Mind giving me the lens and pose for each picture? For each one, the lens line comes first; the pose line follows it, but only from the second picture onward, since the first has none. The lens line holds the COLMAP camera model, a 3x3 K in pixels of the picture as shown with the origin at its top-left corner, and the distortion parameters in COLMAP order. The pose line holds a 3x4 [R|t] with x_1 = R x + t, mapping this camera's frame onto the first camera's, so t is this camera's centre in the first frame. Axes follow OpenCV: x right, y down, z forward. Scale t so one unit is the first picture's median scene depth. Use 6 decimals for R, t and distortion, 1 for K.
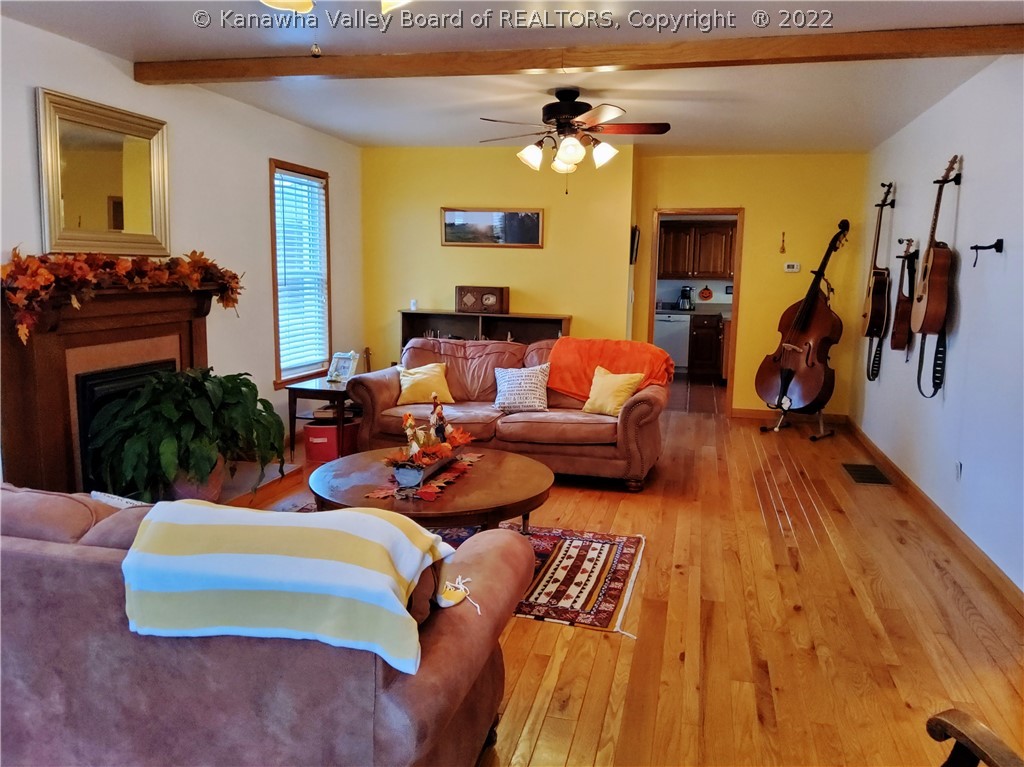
lens RADIAL K [[787.2, 0, 512.6], [0, 787.2, 377.8], [0, 0, 1]] dist [0.121962, -0.239861]
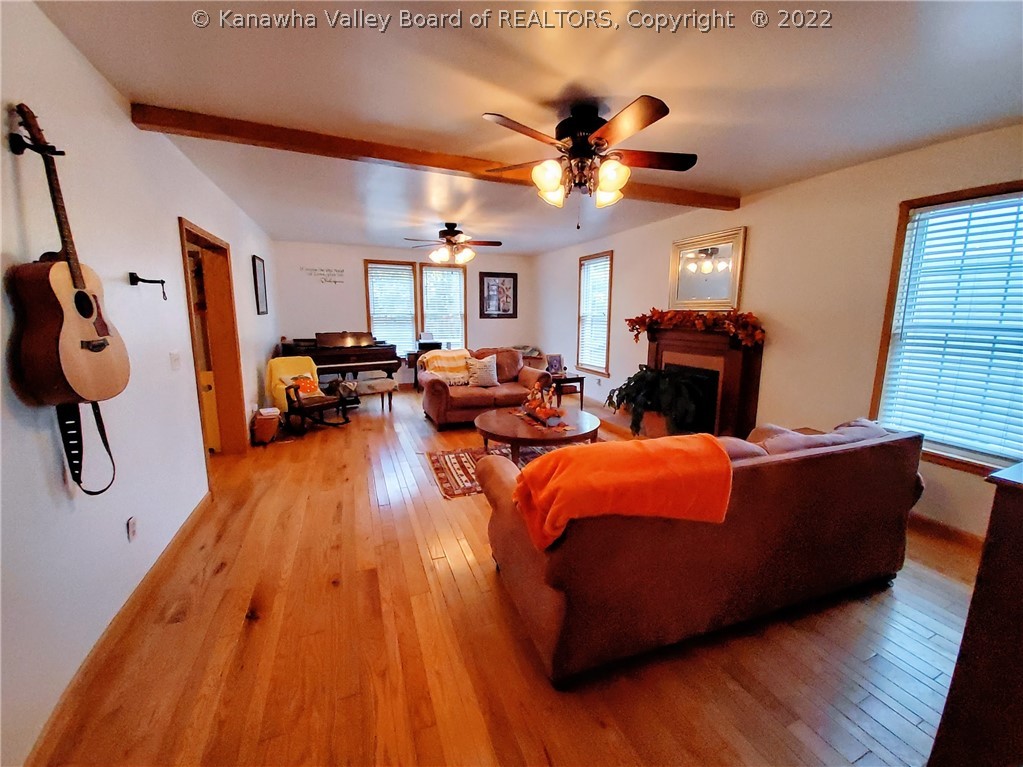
lens RADIAL K [[403.1, 0, 519.8], [0, 403.1, 382.5], [0, 0, 1]] dist [-0.001028, -0.000093]
pose [[-0.805909, 0.076026, -0.587138, 0.495662], [-0.105562, 0.957377, 0.268860, -0.220128], [0.582553, 0.278656, -0.763533, 1.666353]]
